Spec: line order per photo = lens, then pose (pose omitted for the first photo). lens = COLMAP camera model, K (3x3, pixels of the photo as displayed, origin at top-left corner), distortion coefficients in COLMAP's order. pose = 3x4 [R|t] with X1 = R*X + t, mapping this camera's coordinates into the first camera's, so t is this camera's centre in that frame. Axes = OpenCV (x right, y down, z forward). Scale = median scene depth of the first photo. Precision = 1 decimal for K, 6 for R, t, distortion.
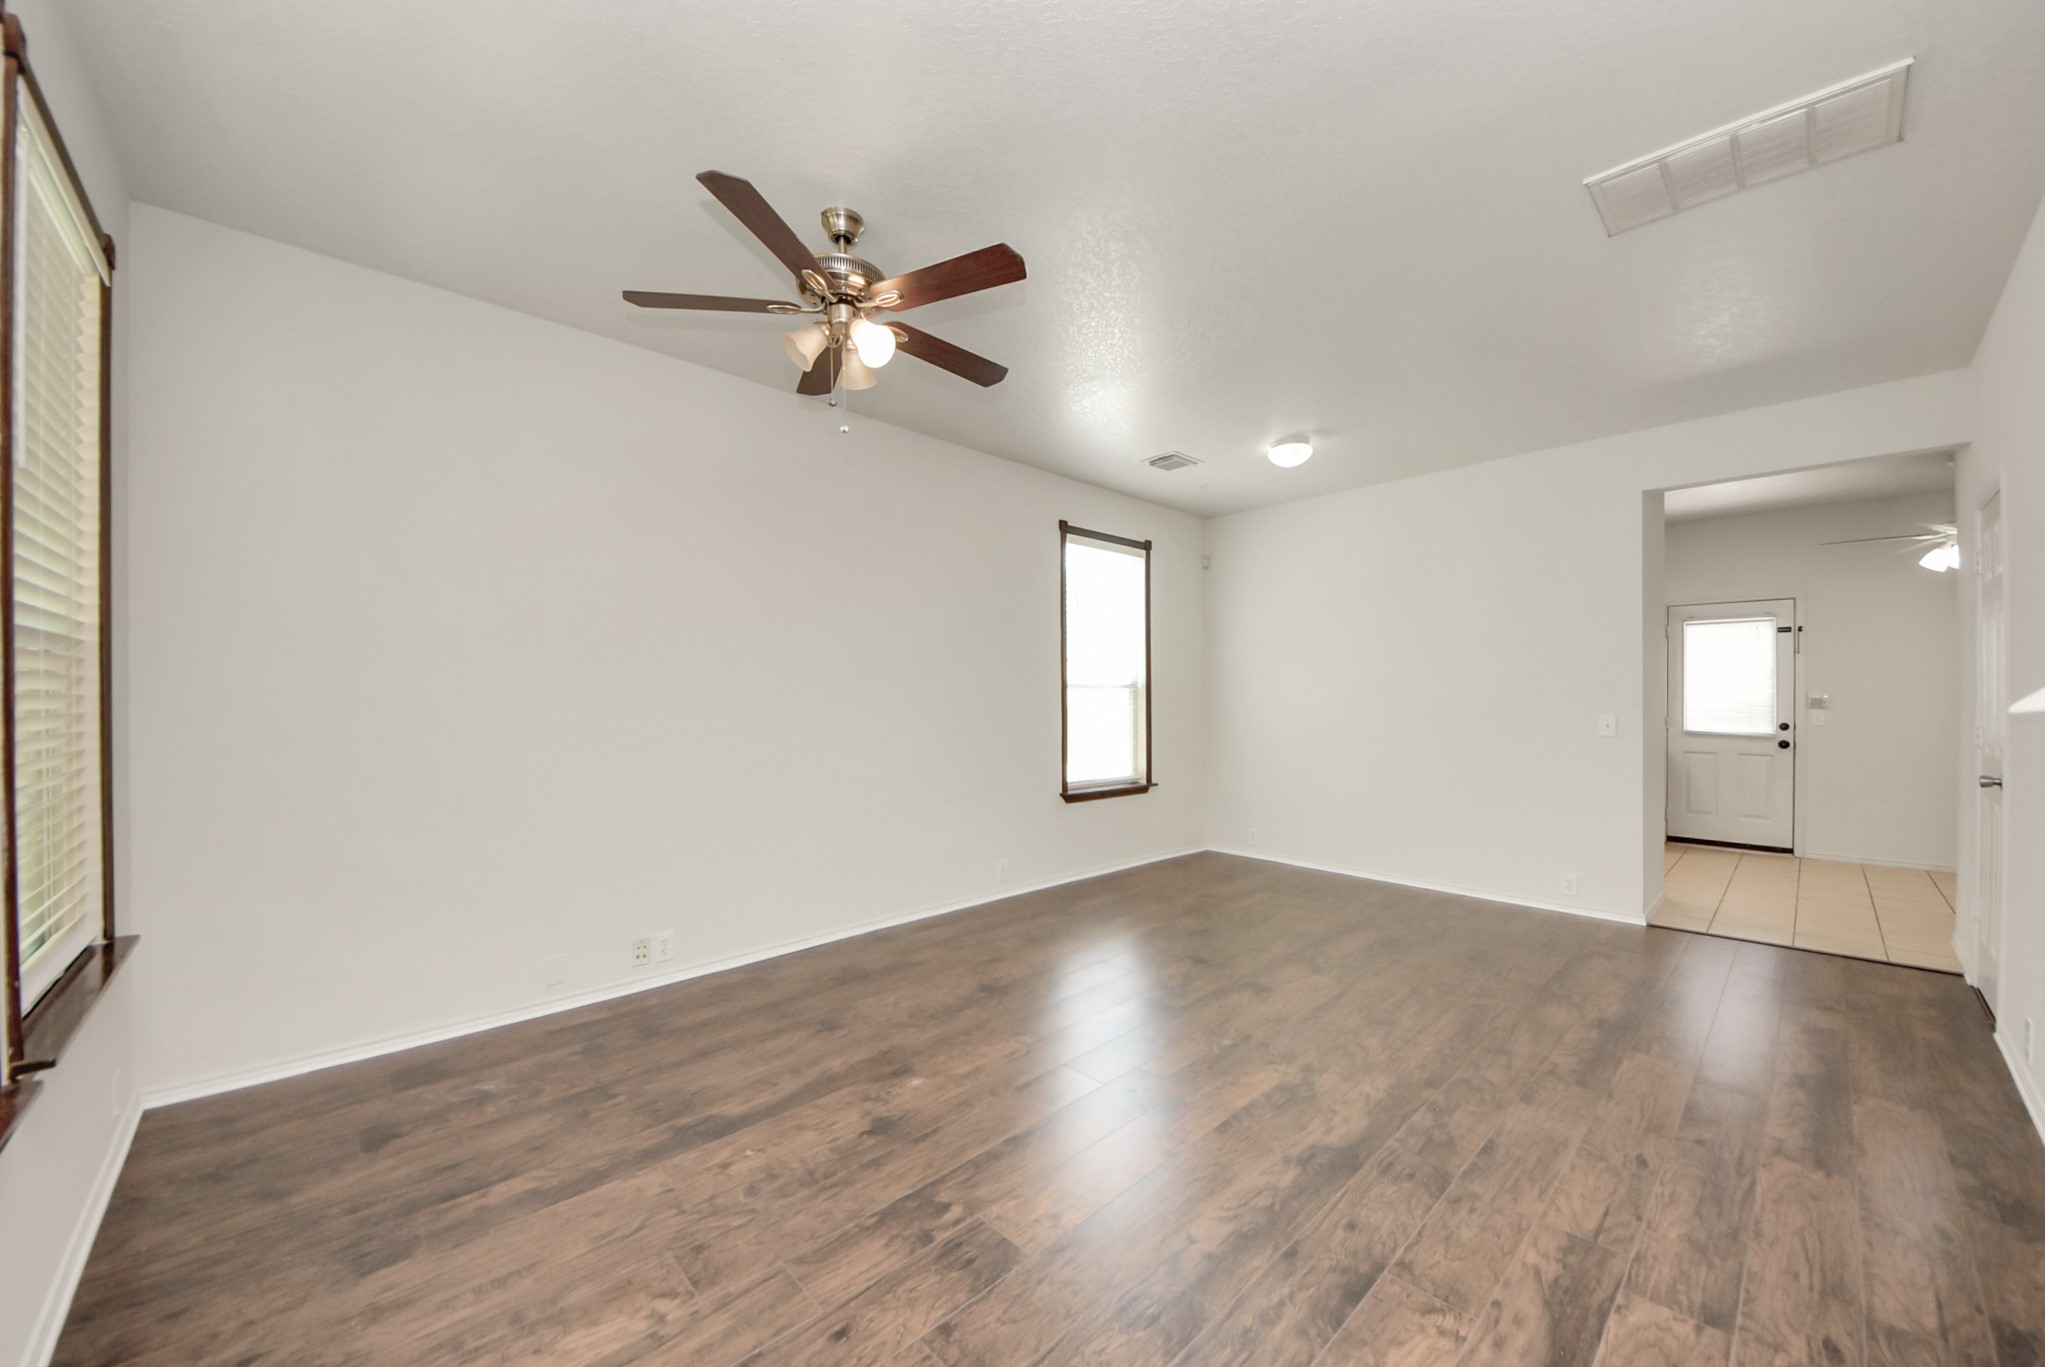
lens RADIAL K [[737.1, 0, 1058.1], [0, 737.1, 694.9], [0, 0, 1]] dist [0.007324, -0.008530]
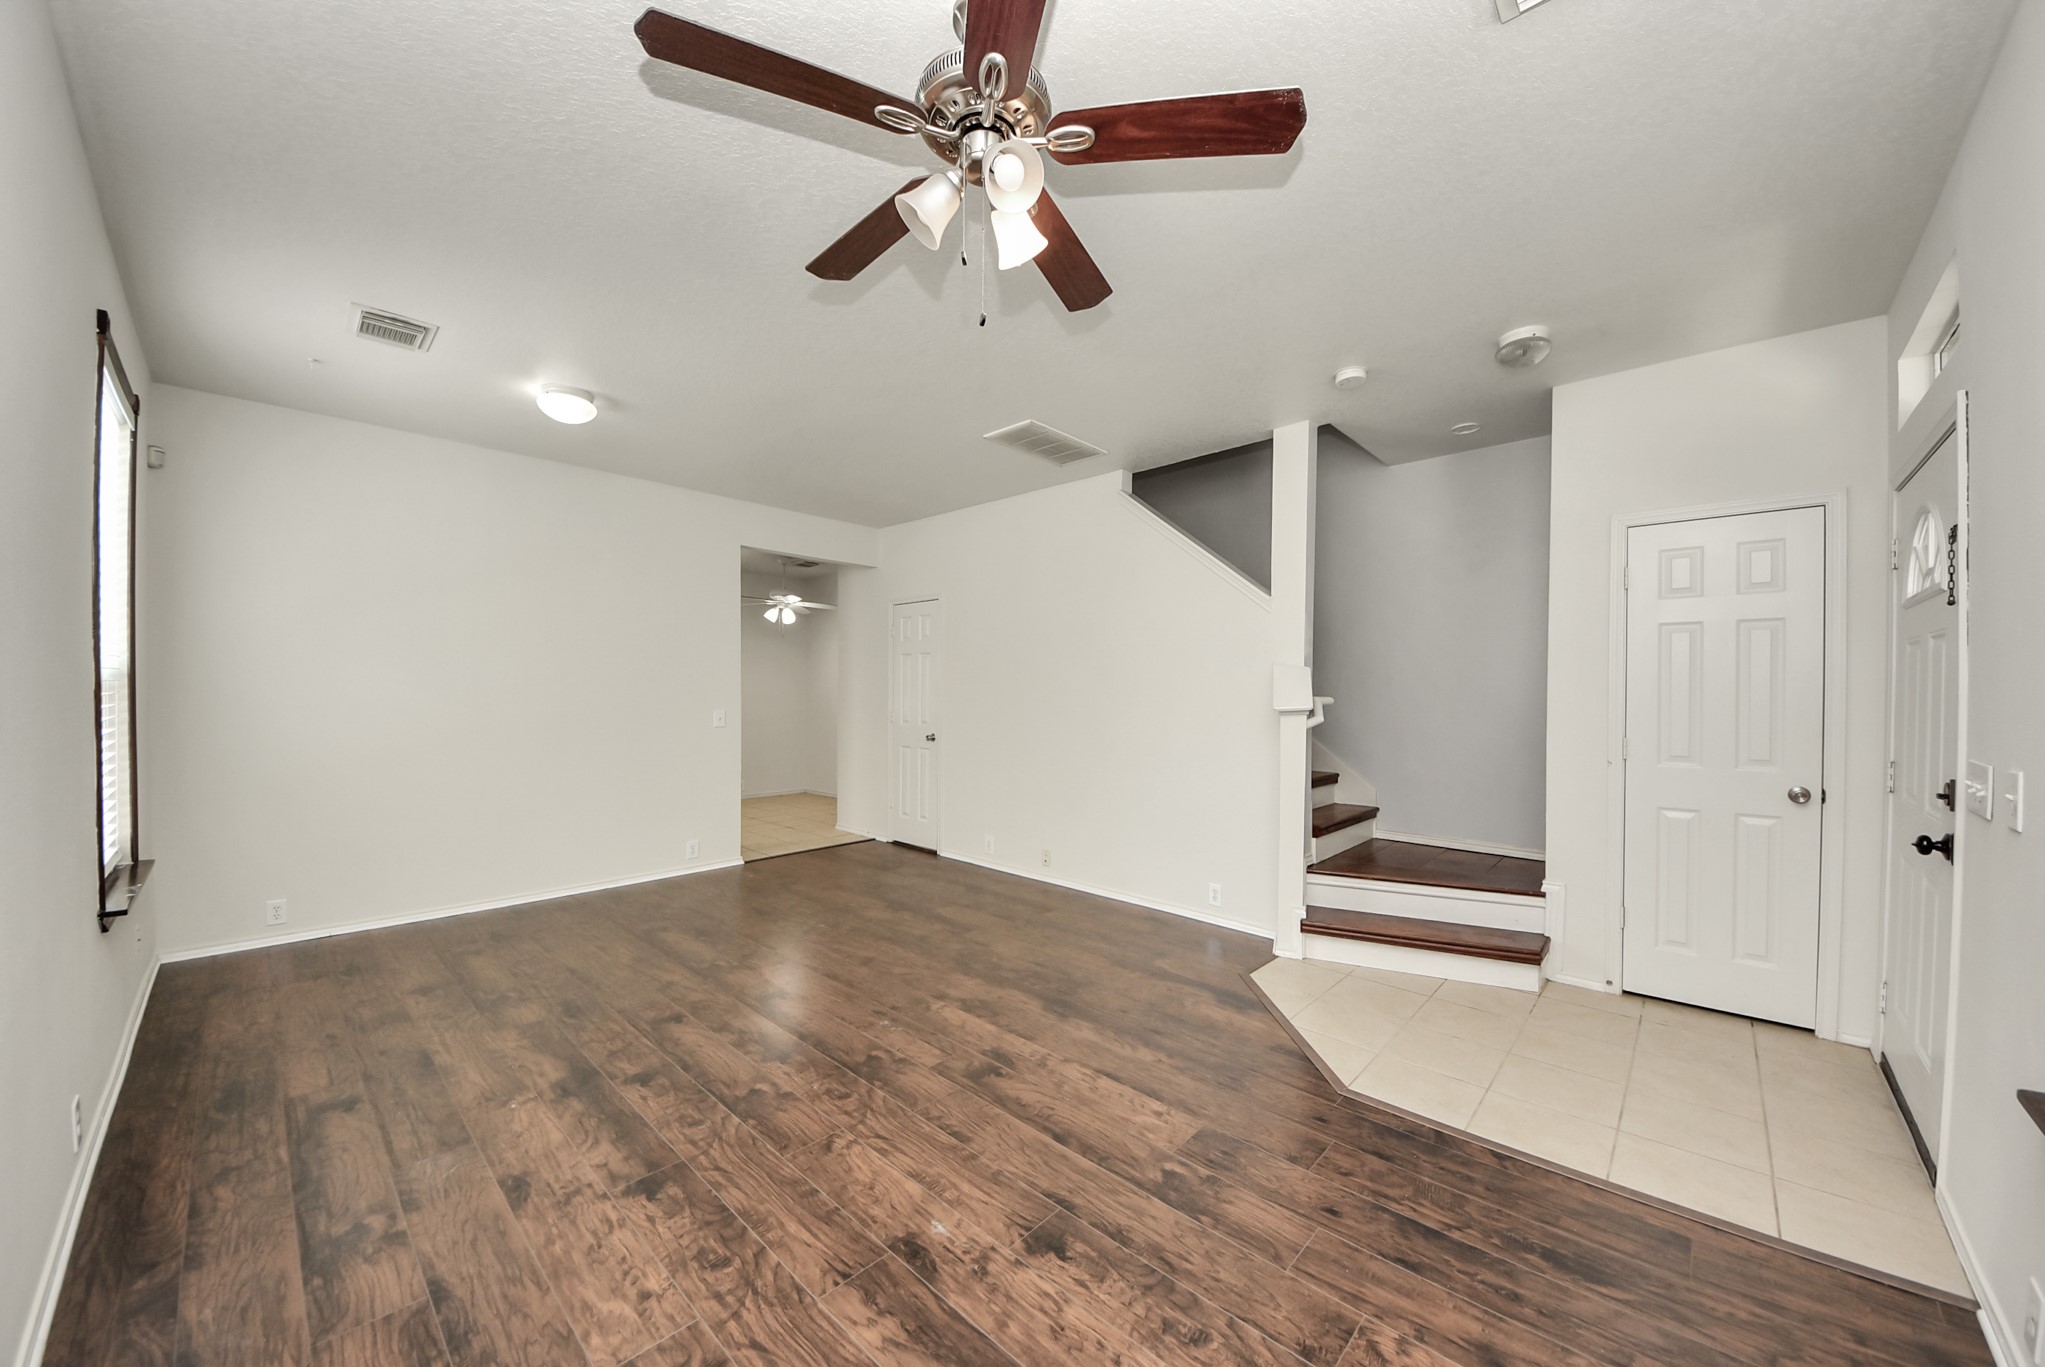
lens RADIAL K [[737.1, 0, 1009.1], [0, 737.1, 683.0], [0, 0, 1]] dist [0.007324, -0.008530]
pose [[-0.019854, 0.004620, 0.999792, -1.013504], [-0.004840, 0.999977, -0.004717, -0.010832], [-0.999791, -0.004933, -0.019831, 1.038926]]
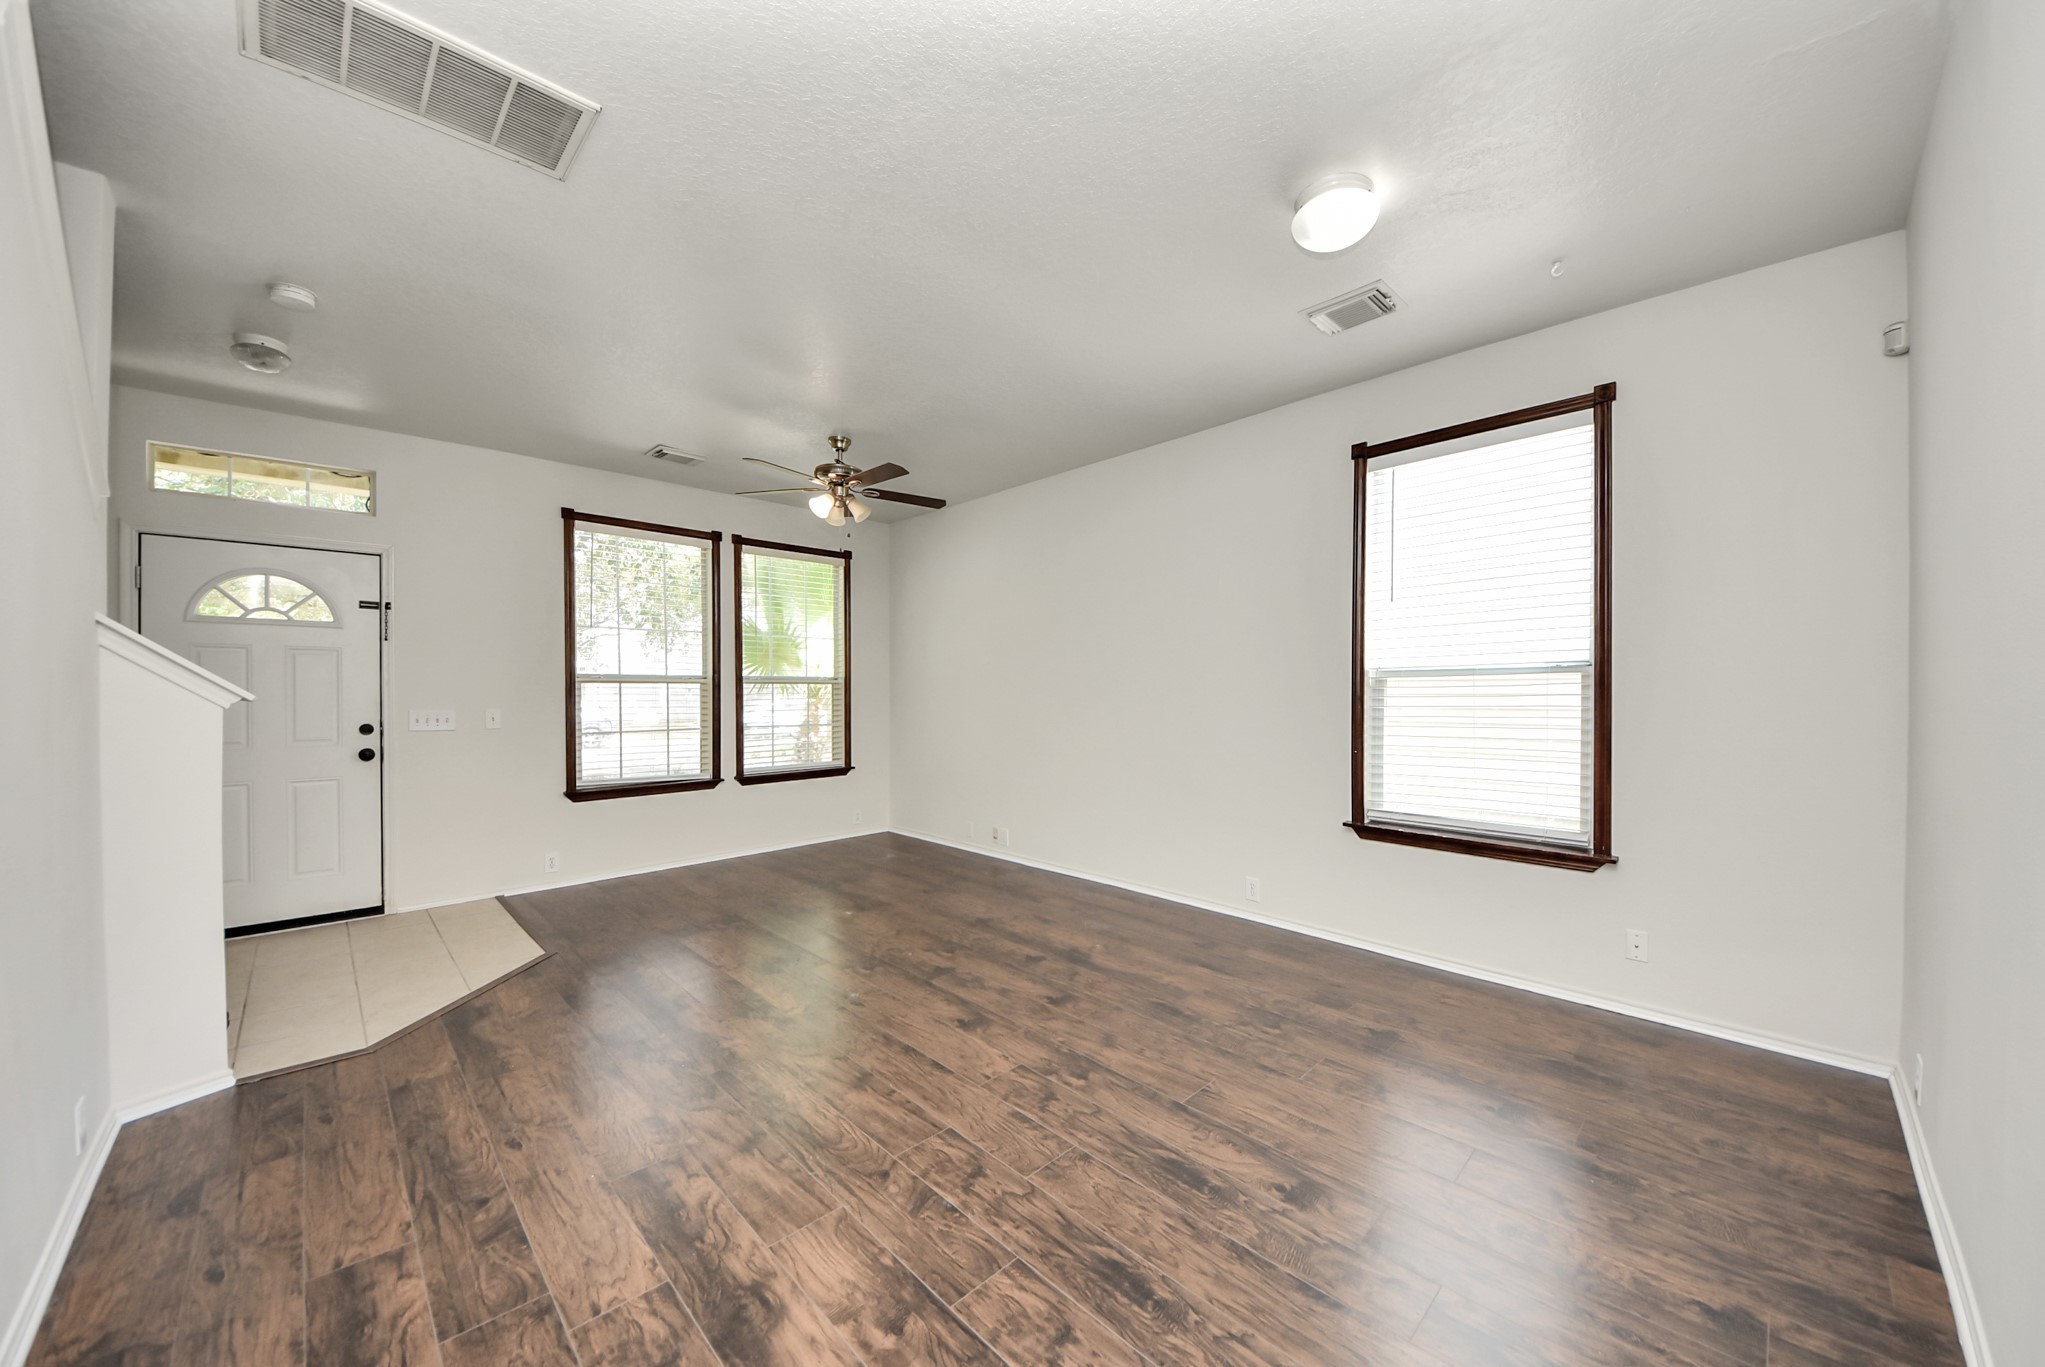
lens RADIAL K [[737.1, 0, 1039.5], [0, 737.1, 677.0], [0, 0, 1]] dist [0.007324, -0.008530]
pose [[0.013532, -0.016496, -0.999772, 1.657023], [0.000003, 0.999864, -0.016498, 0.012582], [0.999908, 0.000220, 0.013530, 1.552884]]
